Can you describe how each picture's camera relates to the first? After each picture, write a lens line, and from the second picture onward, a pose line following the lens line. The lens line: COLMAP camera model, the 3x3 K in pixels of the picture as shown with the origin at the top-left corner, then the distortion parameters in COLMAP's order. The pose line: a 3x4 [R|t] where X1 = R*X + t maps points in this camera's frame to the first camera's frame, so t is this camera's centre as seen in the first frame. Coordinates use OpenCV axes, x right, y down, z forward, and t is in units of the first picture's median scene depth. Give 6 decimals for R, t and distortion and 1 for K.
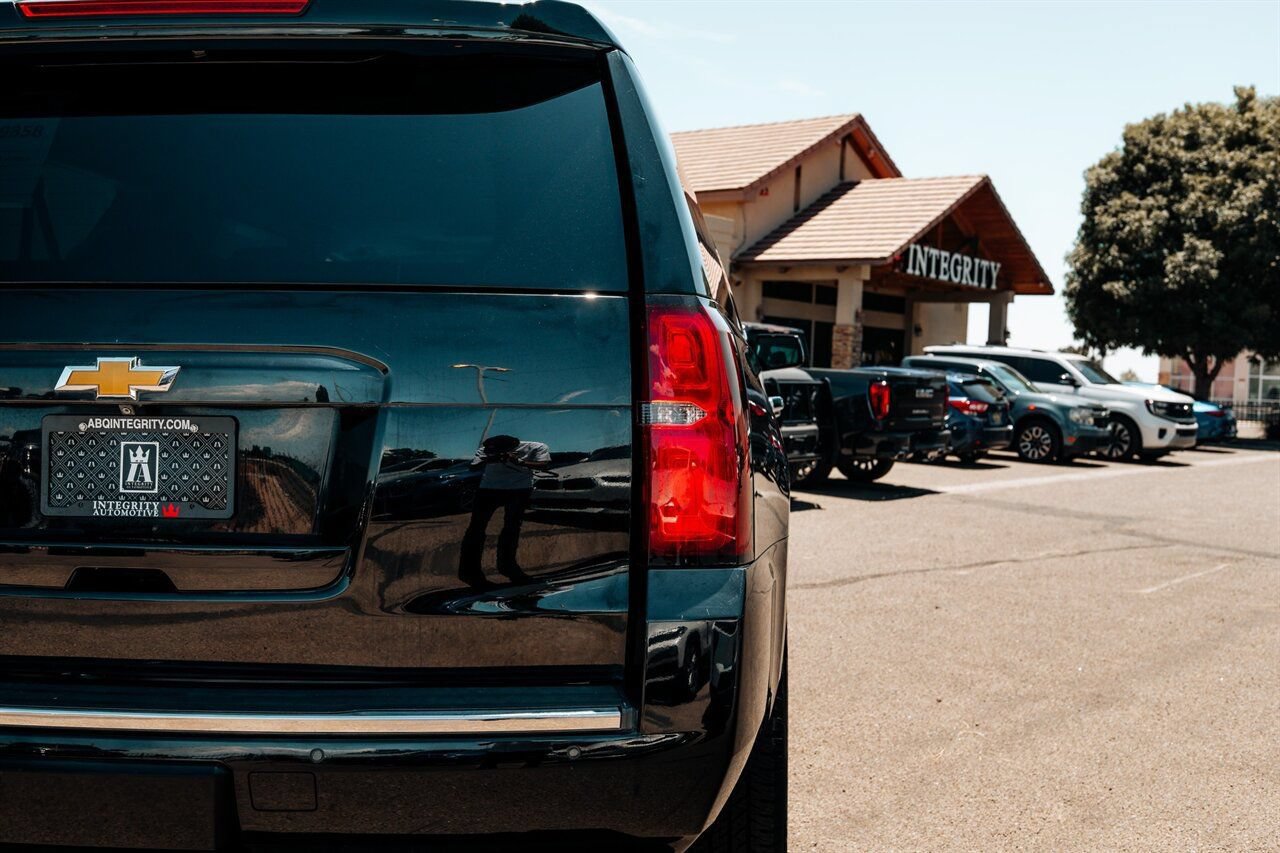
lens RADIAL K [[1339.1, 0, 640.0], [0, 1339.1, 420.2], [0, 0, 1]] dist [0.001589, 0.009834]
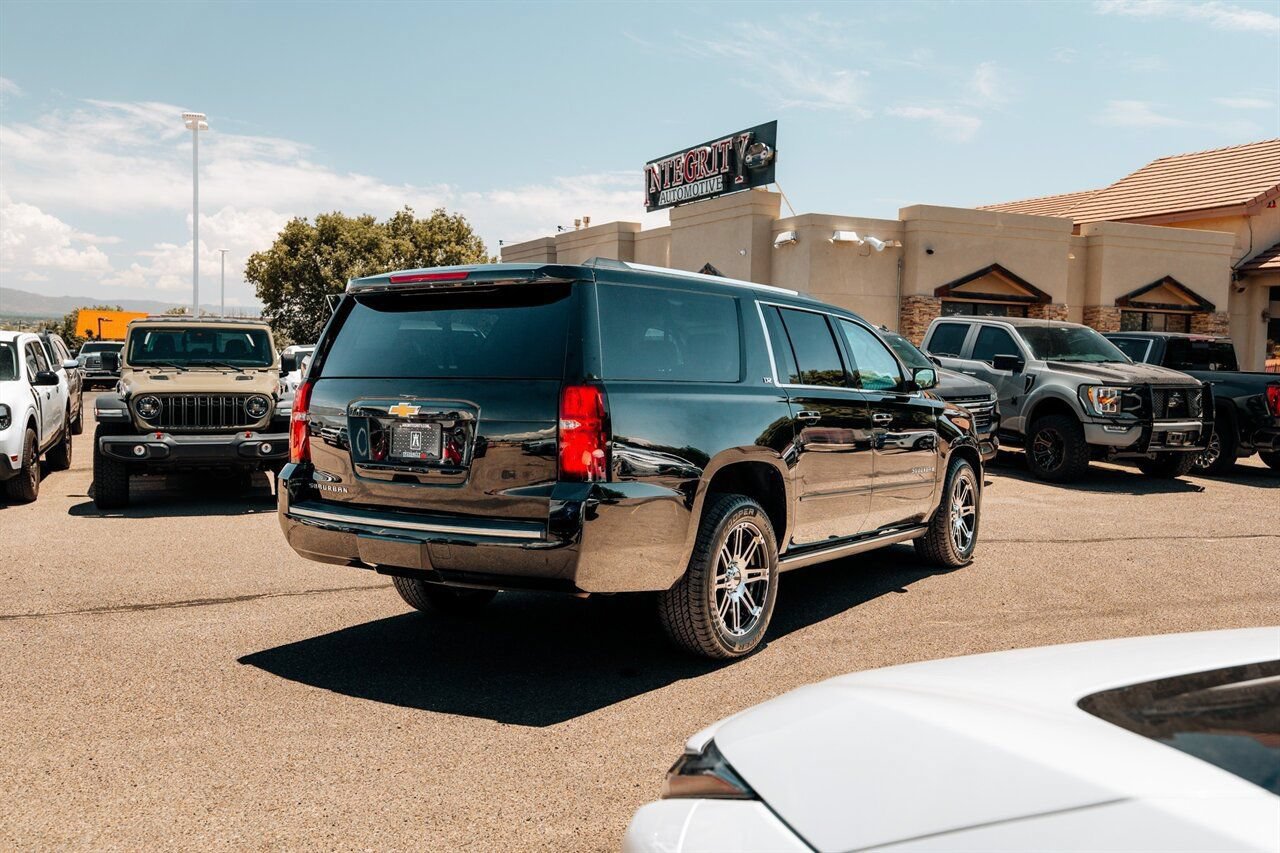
lens RADIAL K [[1155.5, 0, 640.0], [0, 1155.5, 426.5], [0, 0, 1]] dist [-0.004558, 0.004288]
pose [[0.879786, 0.014737, -0.475142, 0.084915], [-0.007309, 0.999821, 0.017477, -0.002898], [0.475315, -0.011904, 0.879735, -0.065832]]
